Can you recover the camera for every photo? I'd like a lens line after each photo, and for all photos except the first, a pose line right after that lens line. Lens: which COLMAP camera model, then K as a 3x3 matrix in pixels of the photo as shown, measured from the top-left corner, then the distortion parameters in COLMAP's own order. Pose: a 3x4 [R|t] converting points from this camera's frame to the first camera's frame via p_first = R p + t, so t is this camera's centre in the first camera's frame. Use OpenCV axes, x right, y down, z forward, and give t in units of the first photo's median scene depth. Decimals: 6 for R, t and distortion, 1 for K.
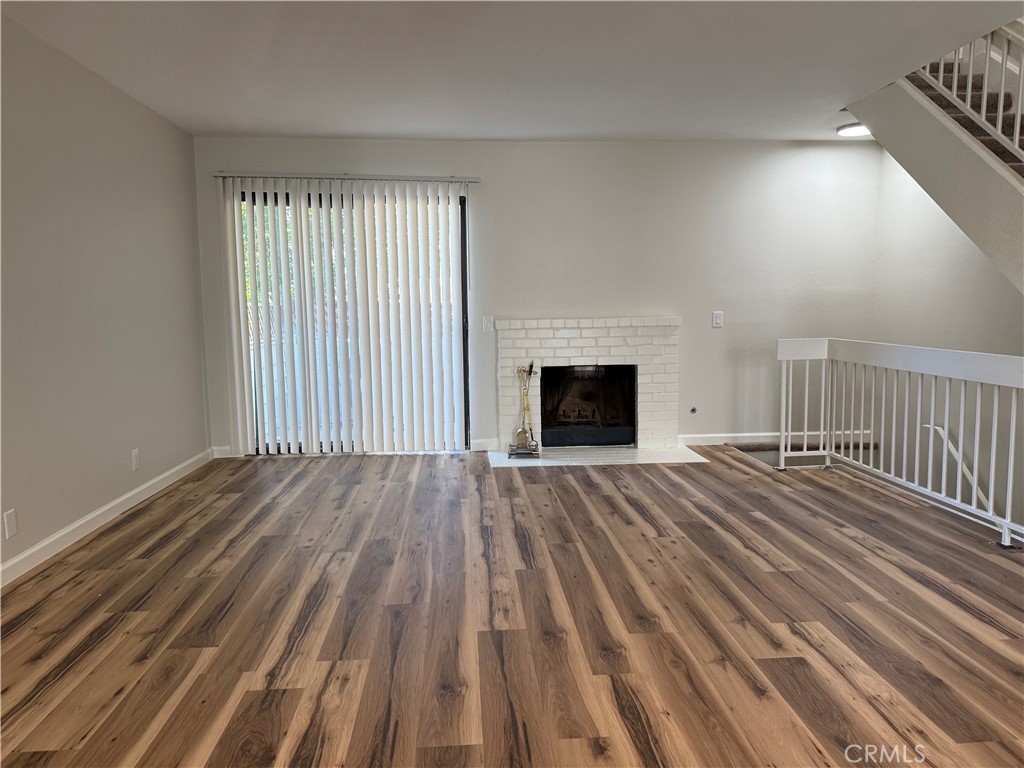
lens RADIAL K [[718.1, 0, 512.7], [0, 718.1, 382.2], [0, 0, 1]] dist [-0.007062, -0.007338]
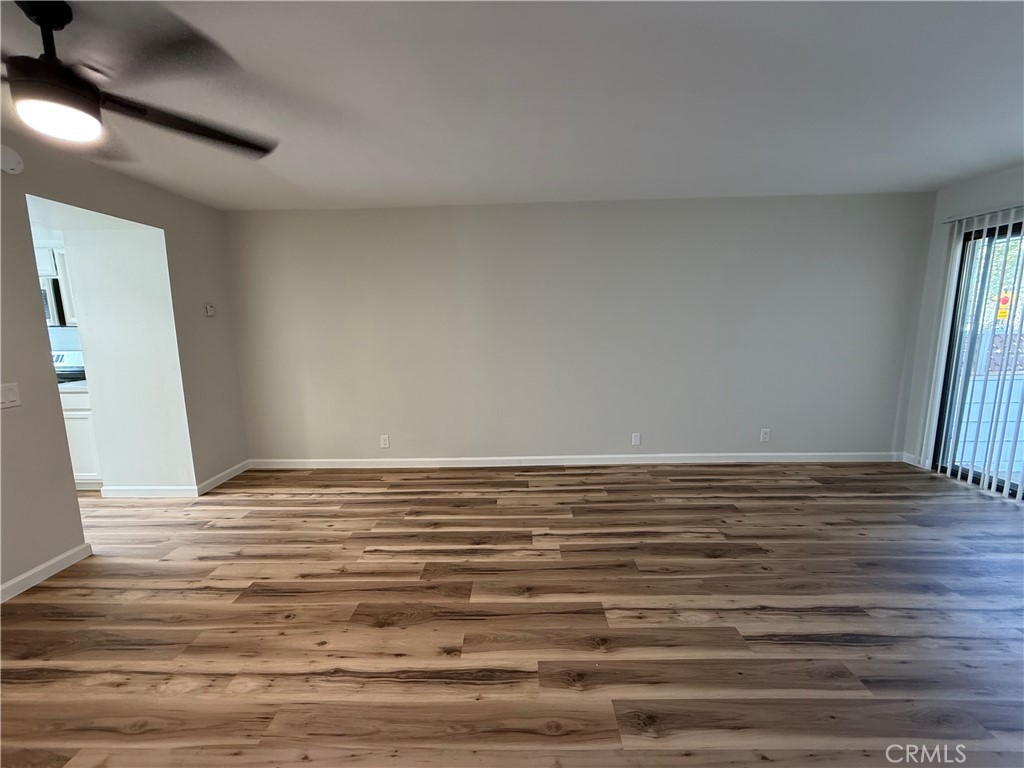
lens RADIAL K [[406.9, 0, 517.6], [0, 406.9, 384.5], [0, 0, 1]] dist [0.003437, 0.000169]
pose [[-0.090712, 0.163298, -0.982398, 0.598992], [-0.082591, 0.981833, 0.170831, -0.171006], [0.992447, 0.096634, -0.075577, 0.750968]]
